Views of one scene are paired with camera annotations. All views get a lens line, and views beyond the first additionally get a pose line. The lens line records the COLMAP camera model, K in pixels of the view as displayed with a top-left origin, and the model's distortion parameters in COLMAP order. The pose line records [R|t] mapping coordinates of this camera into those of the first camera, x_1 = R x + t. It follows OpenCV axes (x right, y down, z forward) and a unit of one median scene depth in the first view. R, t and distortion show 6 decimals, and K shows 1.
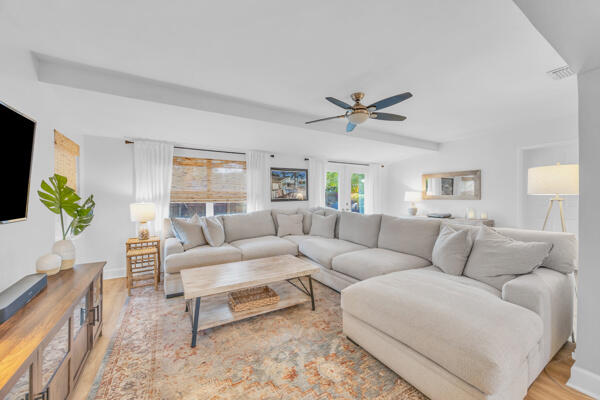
lens RADIAL K [[231.9, 0, 300.3], [0, 231.9, 196.3], [0, 0, 1]] dist [-0.002366, -0.000027]
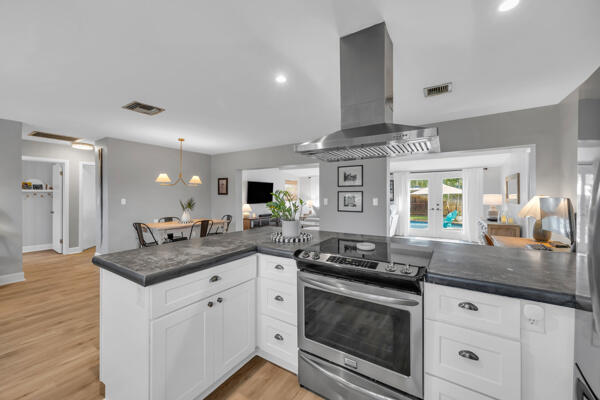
lens RADIAL K [[238.1, 0, 299.6], [0, 238.1, 196.2], [0, 0, 1]] dist [0.000617, -0.000042]
pose [[0.445930, 0.006652, -0.895043, 1.263601], [0.003990, 0.999948, 0.009420, -0.032678], [0.895059, -0.007771, 0.445881, -0.255995]]
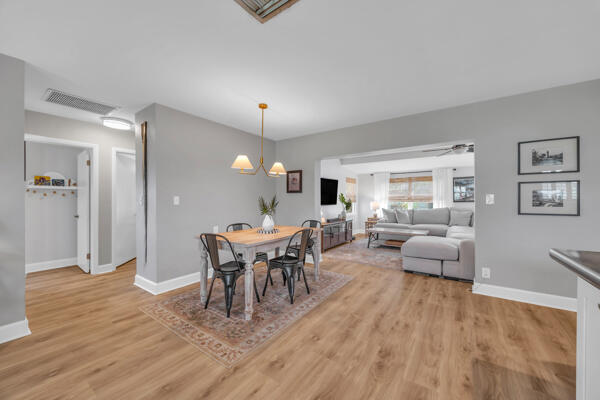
lens RADIAL K [[230.3, 0, 300.0], [0, 230.3, 200.0], [0, 0, 1]] dist [-0.001342, -0.000112]
pose [[0.409700, 0.003252, -0.912214, 0.770856], [0.007791, 0.999945, 0.007063, -0.006525], [0.912187, -0.010001, 0.409652, -0.423168]]
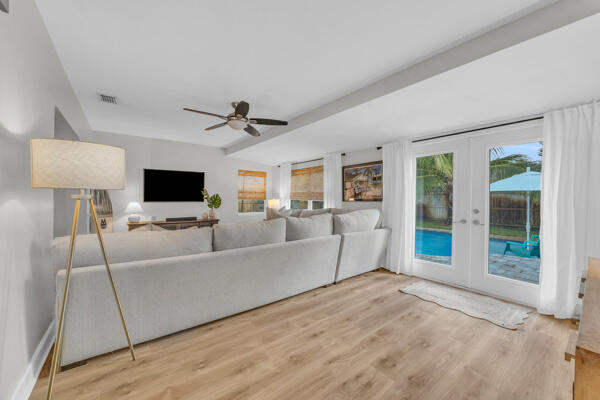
lens RADIAL K [[231.9, 0, 300.3], [0, 231.9, 196.3], [0, 0, 1]] dist [-0.002366, -0.000027]
pose [[0.122480, 0.002321, -0.992468, 0.843030], [-0.006172, 0.999980, 0.001577, 0.002436], [0.992452, 0.005932, 0.122492, 0.708221]]
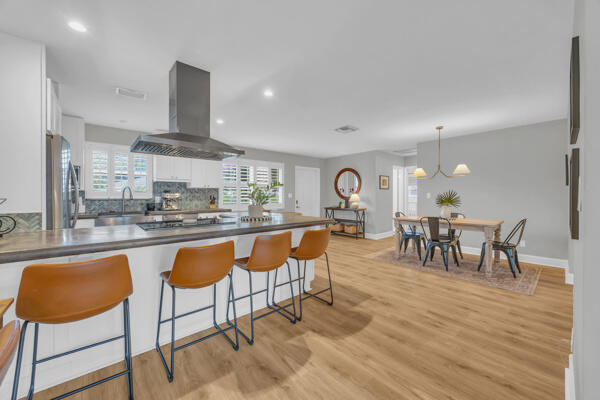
lens RADIAL K [[231.1, 0, 299.5], [0, 231.1, 196.9], [0, 0, 1]] dist [-0.002649, -0.000073]
pose [[-0.983662, 0.009827, -0.179756, 0.836176], [0.010013, 0.999950, -0.000127, -0.002153], [0.179746, -0.001925, -0.983711, 0.522445]]
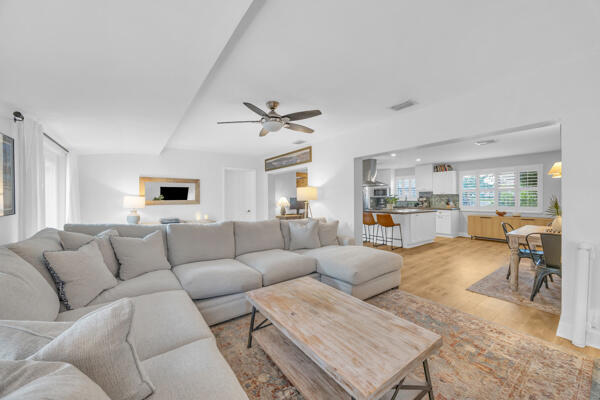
lens RADIAL K [[230.3, 0, 300.0], [0, 230.3, 200.0], [0, 0, 1]] dist [-0.001342, -0.000112]
pose [[-0.098286, -0.001316, 0.995157, -0.468603], [0.001000, 0.999998, 0.001421, -0.009297], [-0.995158, 0.001135, -0.098285, 0.599435]]
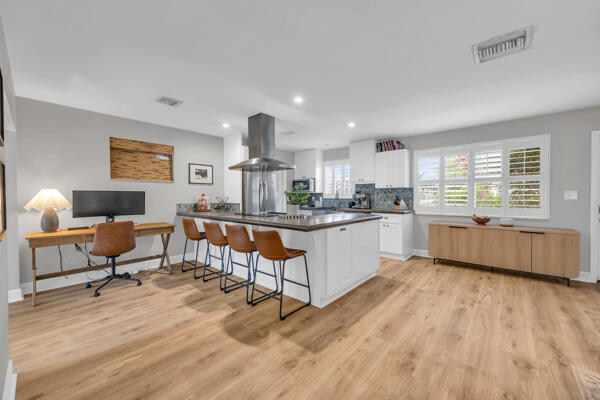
lens RADIAL K [[236.6, 0, 298.0], [0, 236.6, 200.1], [0, 0, 1]] dist [0.001287, 0.000099]
pose [[-0.301338, -0.009477, 0.953470, 0.194359], [-0.001482, 0.999954, 0.009470, -0.002220], [-0.953516, 0.001441, -0.301338, 0.121860]]
